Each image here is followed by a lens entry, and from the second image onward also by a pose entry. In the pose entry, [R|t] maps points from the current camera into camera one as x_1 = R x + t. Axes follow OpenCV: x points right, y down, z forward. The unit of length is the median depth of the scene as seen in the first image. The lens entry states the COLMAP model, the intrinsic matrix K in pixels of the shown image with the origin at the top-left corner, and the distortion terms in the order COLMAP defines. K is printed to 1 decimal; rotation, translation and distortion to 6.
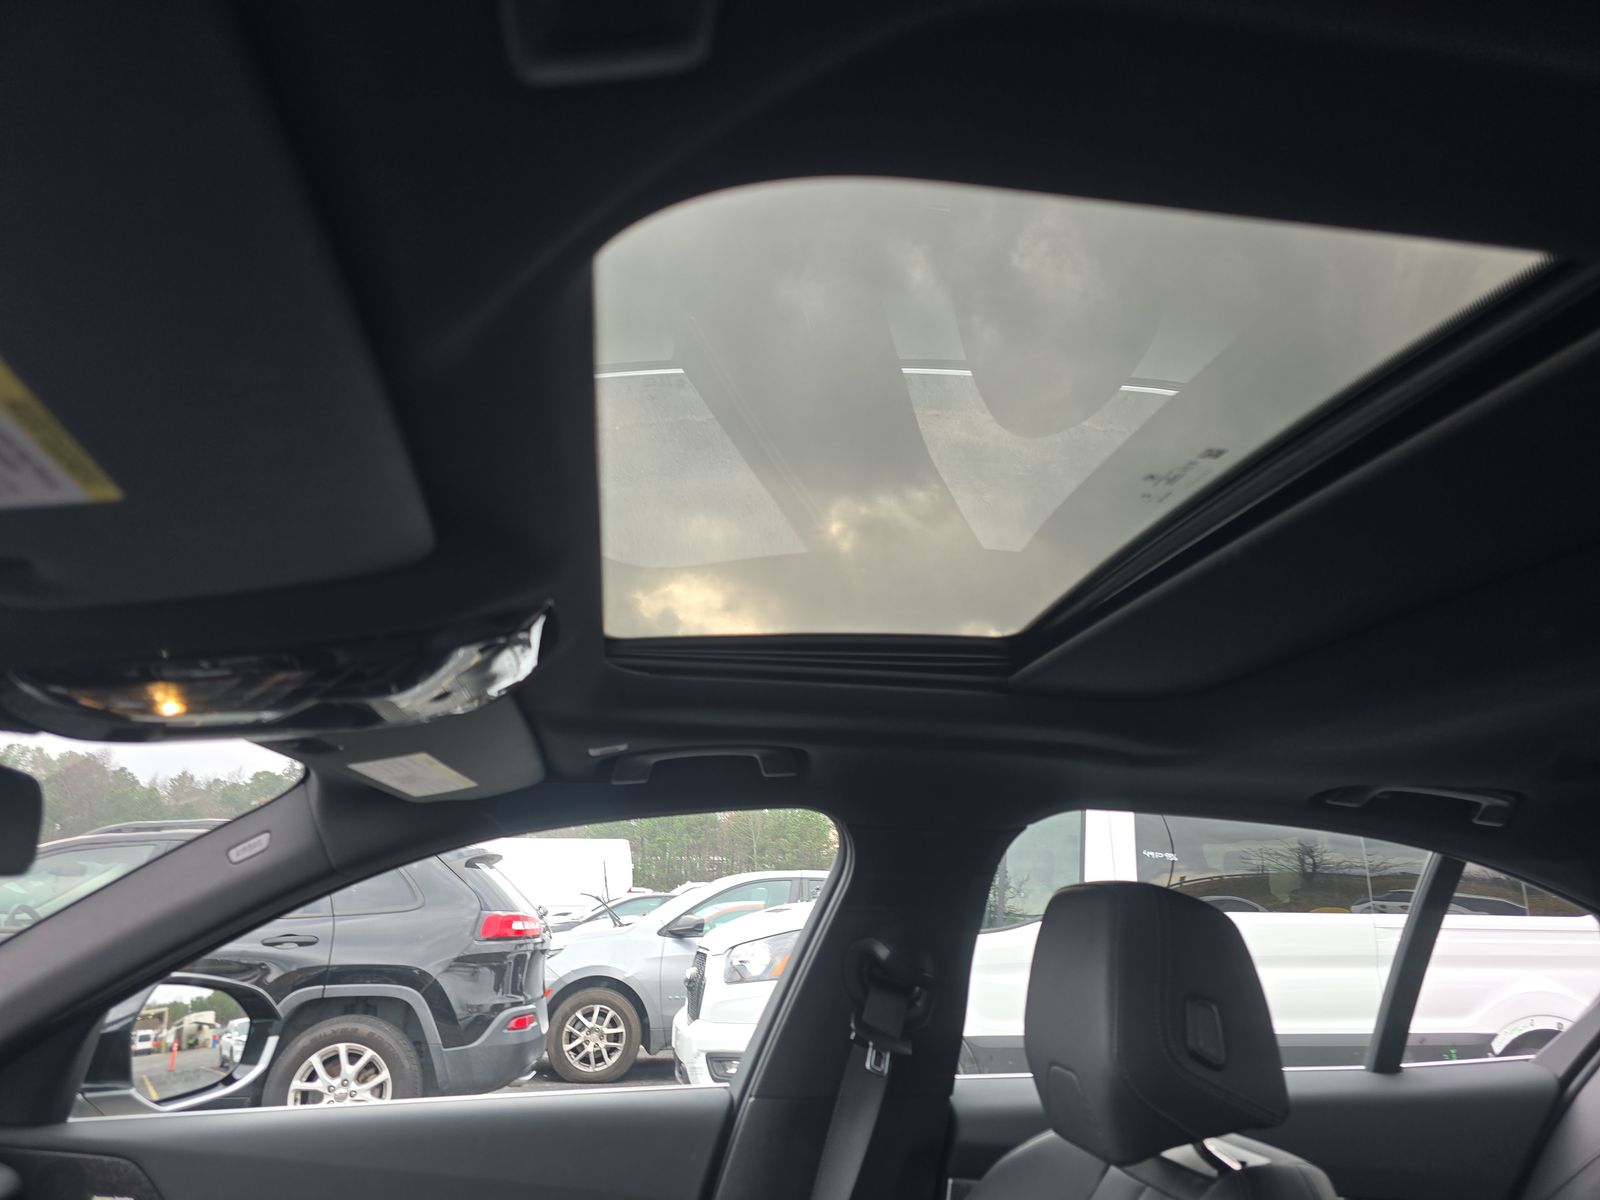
lens RADIAL K [[1062.6, 0, 794.2], [0, 1062.6, 600.3], [0, 0, 1]] dist [0.064559, -0.064690]
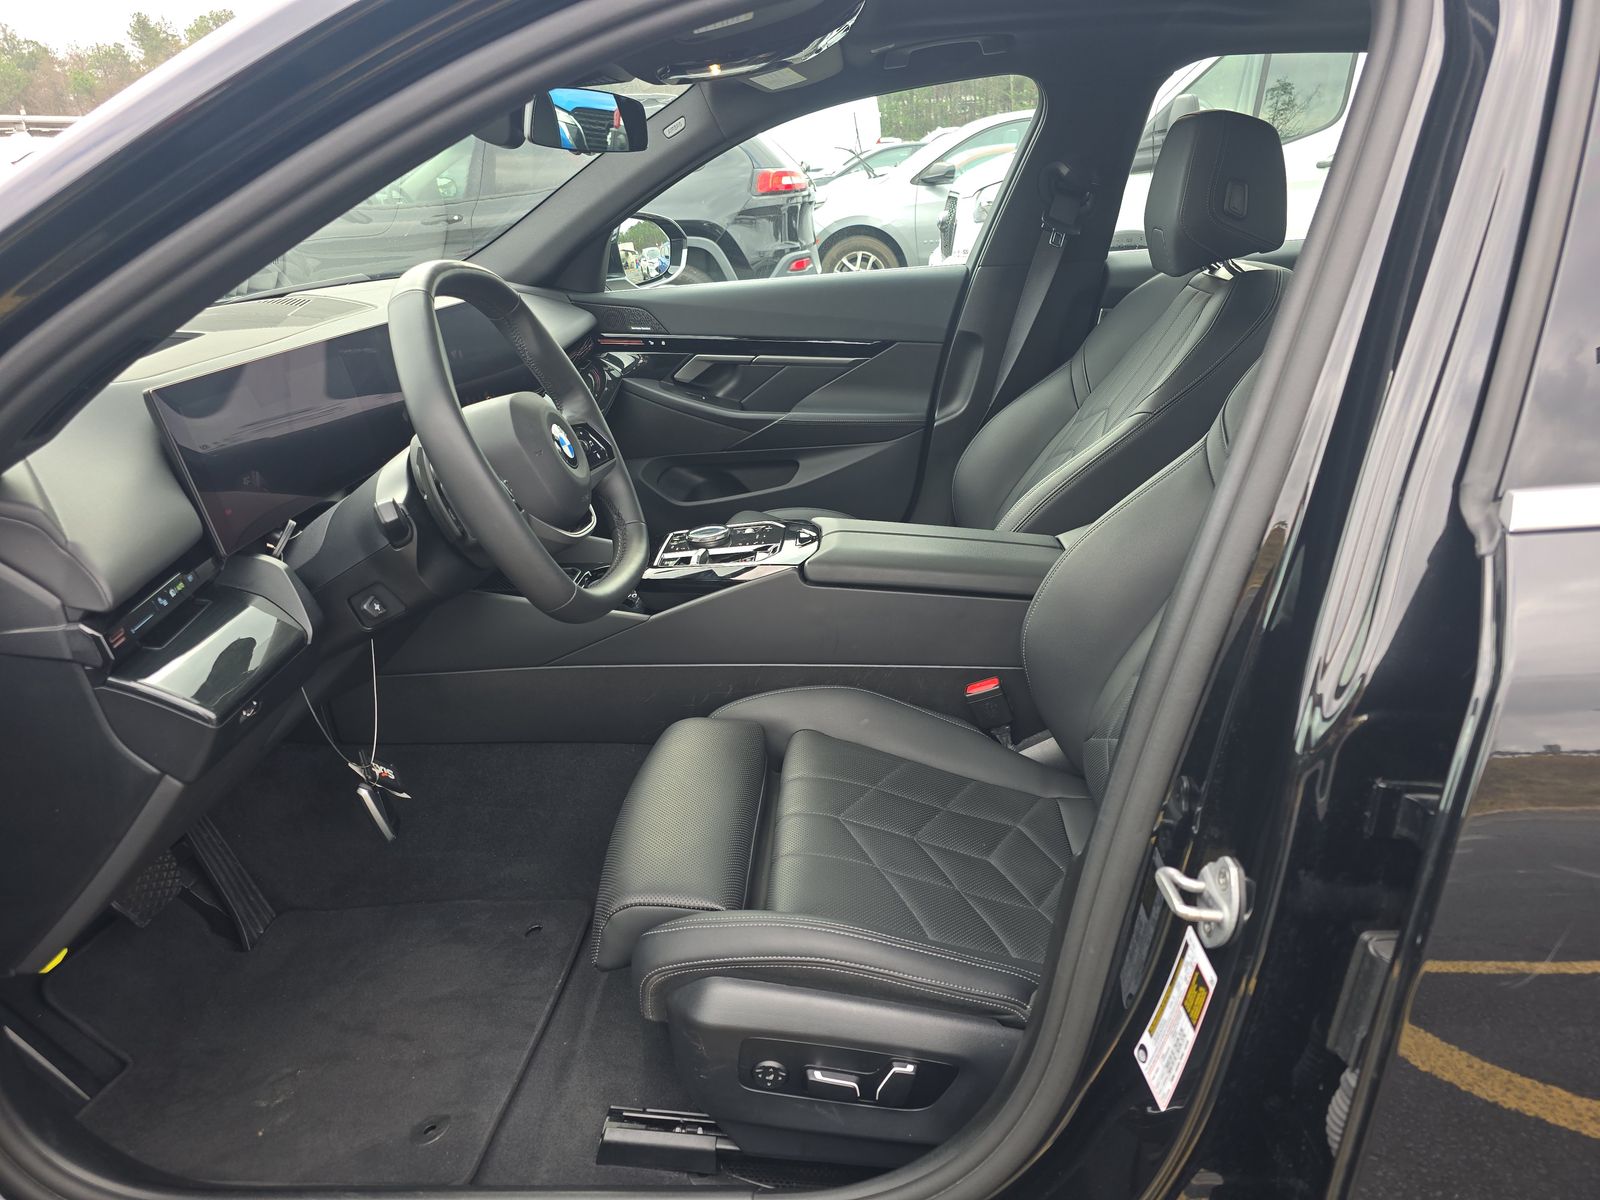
lens RADIAL K [[1062.6, 0, 794.2], [0, 1062.6, 600.3], [0, 0, 1]] dist [0.064559, -0.064690]
pose [[0.974217, 0.027812, -0.223894, 0.012173], [0.117577, 0.784375, 0.609041, -0.031709], [0.192556, -0.619663, 0.760881, -0.115774]]
